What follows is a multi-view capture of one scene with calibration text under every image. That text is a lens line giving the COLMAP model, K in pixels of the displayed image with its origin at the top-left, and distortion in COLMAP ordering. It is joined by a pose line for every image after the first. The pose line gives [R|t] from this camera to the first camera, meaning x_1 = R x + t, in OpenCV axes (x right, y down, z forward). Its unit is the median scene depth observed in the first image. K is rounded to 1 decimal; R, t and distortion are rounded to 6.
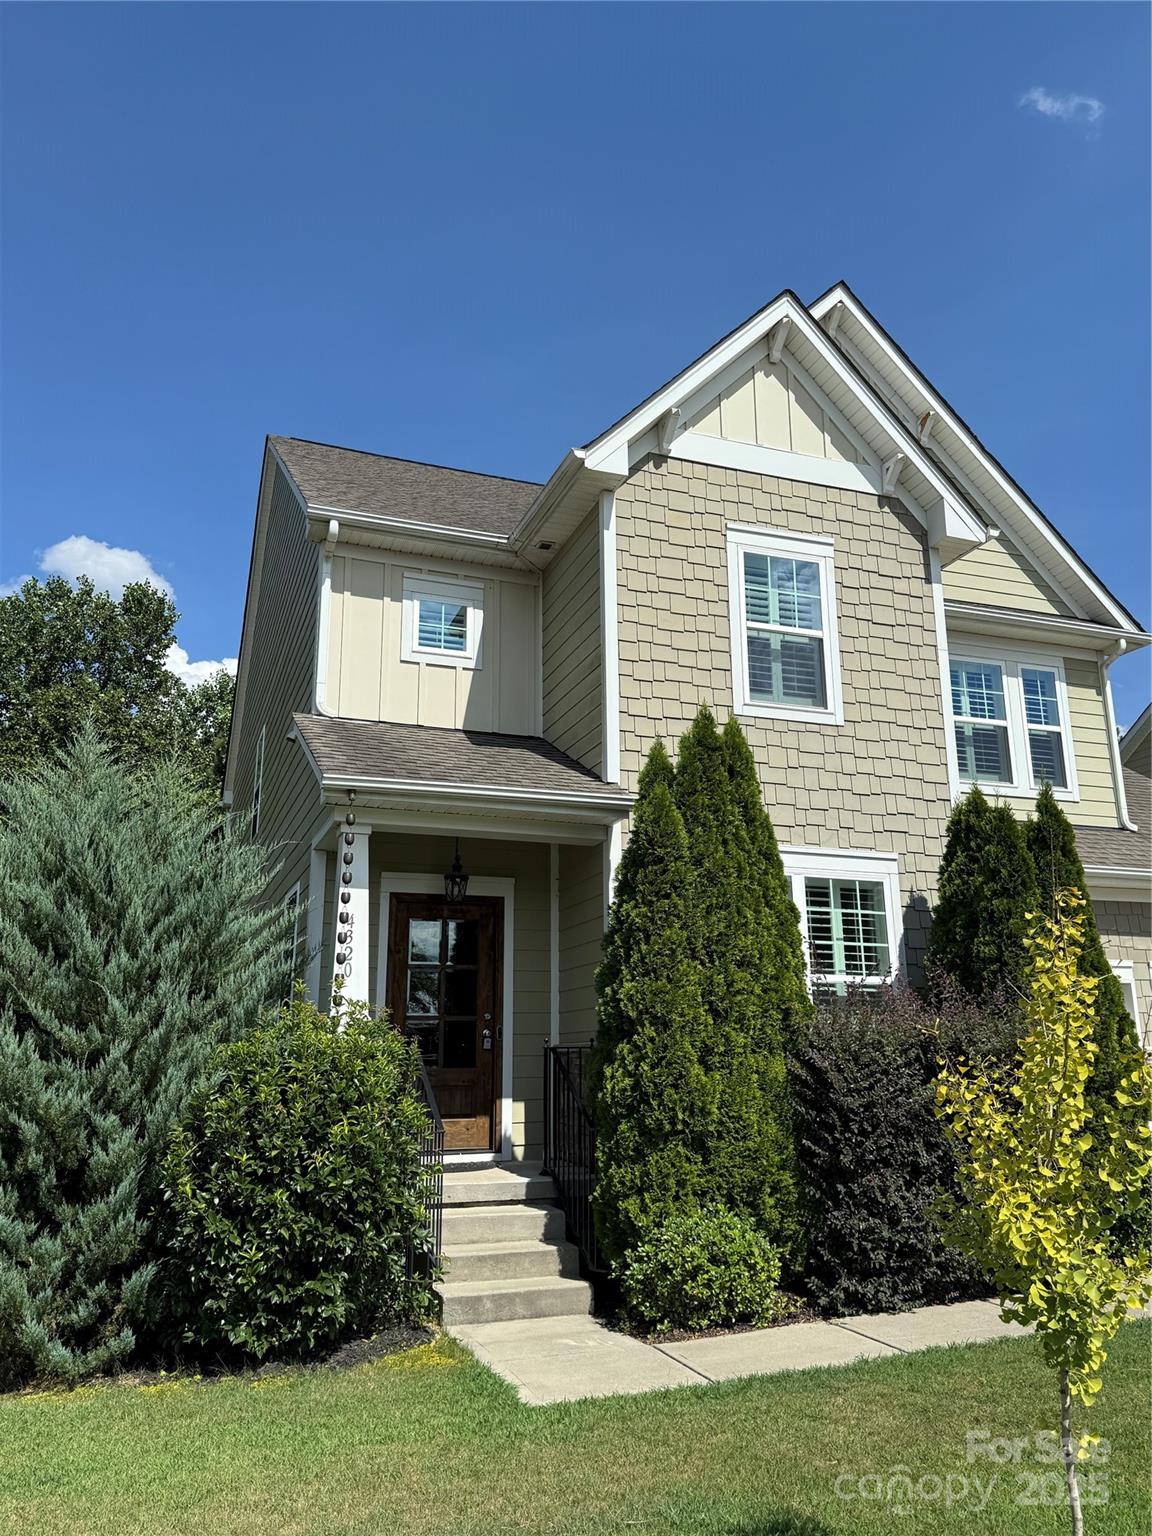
lens RADIAL K [[1133.8, 0, 576.0], [0, 1133.8, 768.0], [0, 0, 1]] dist [0.208039, -0.529083]
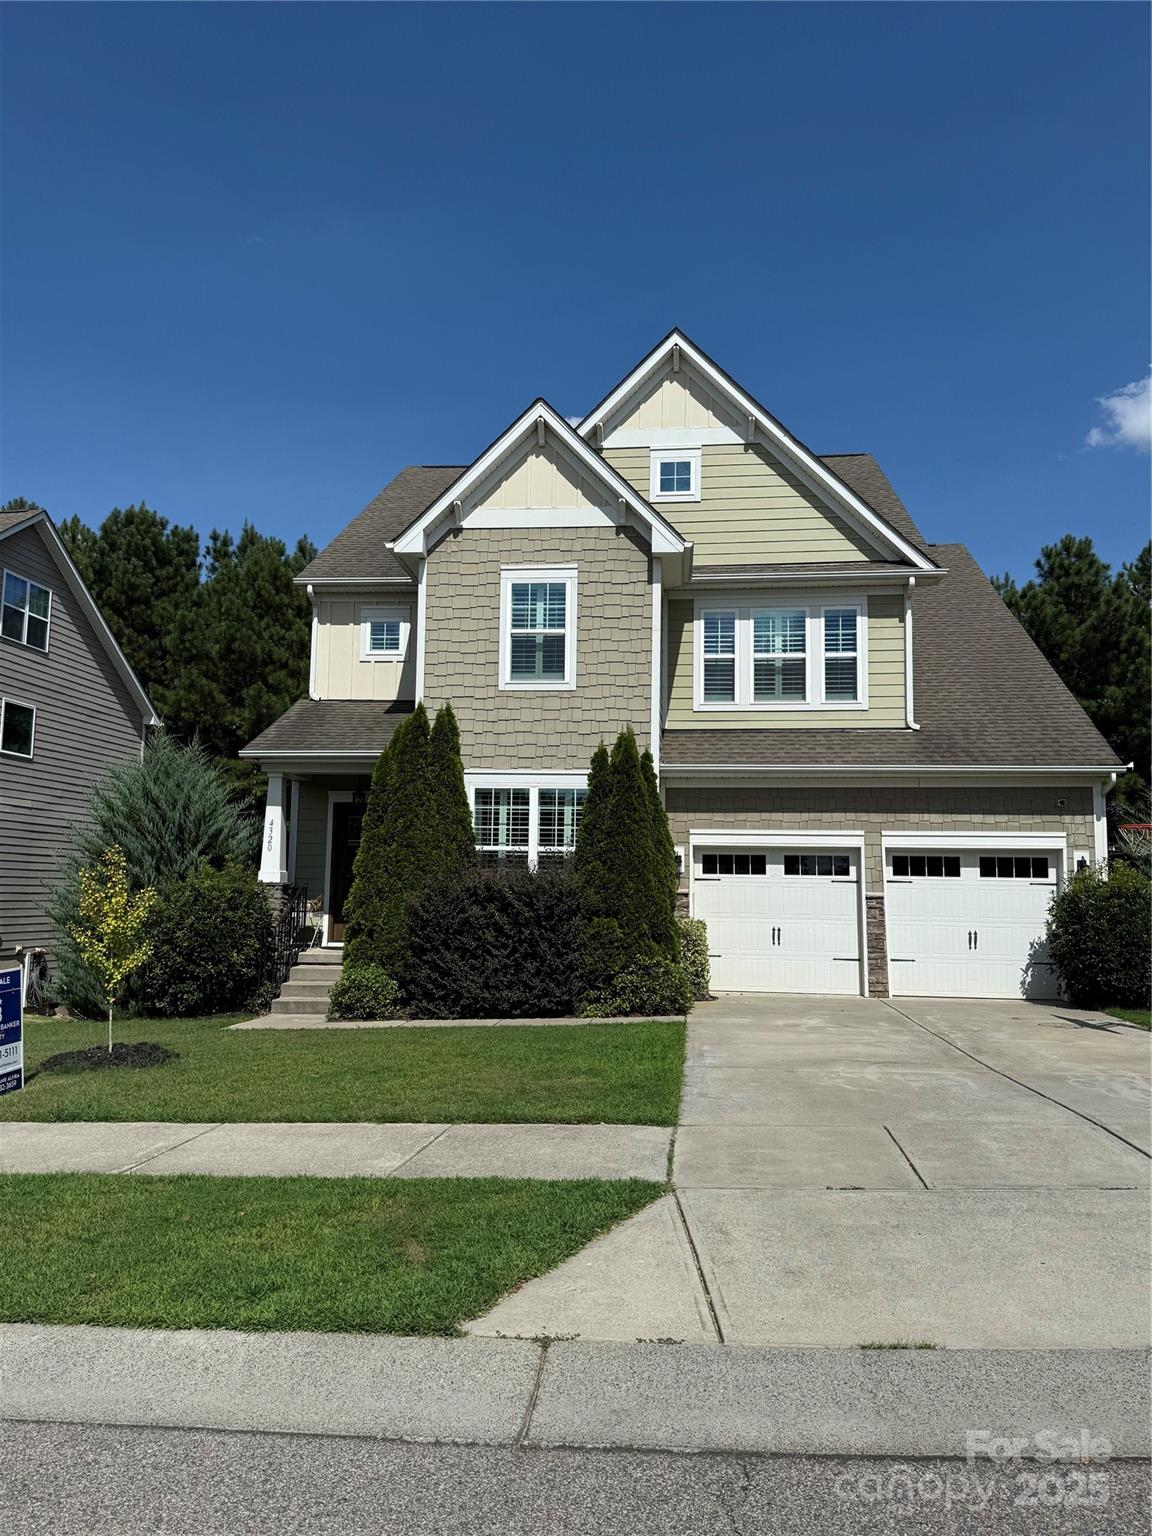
lens RADIAL K [[1133.8, 0, 576.0], [0, 1133.8, 768.0], [0, 0, 1]] dist [0.208039, -0.529083]
pose [[0.898890, -0.028367, -0.437256, 0.895515], [0.089365, 0.988796, 0.119564, -0.115557], [0.428966, -0.146550, 0.891354, -0.399156]]
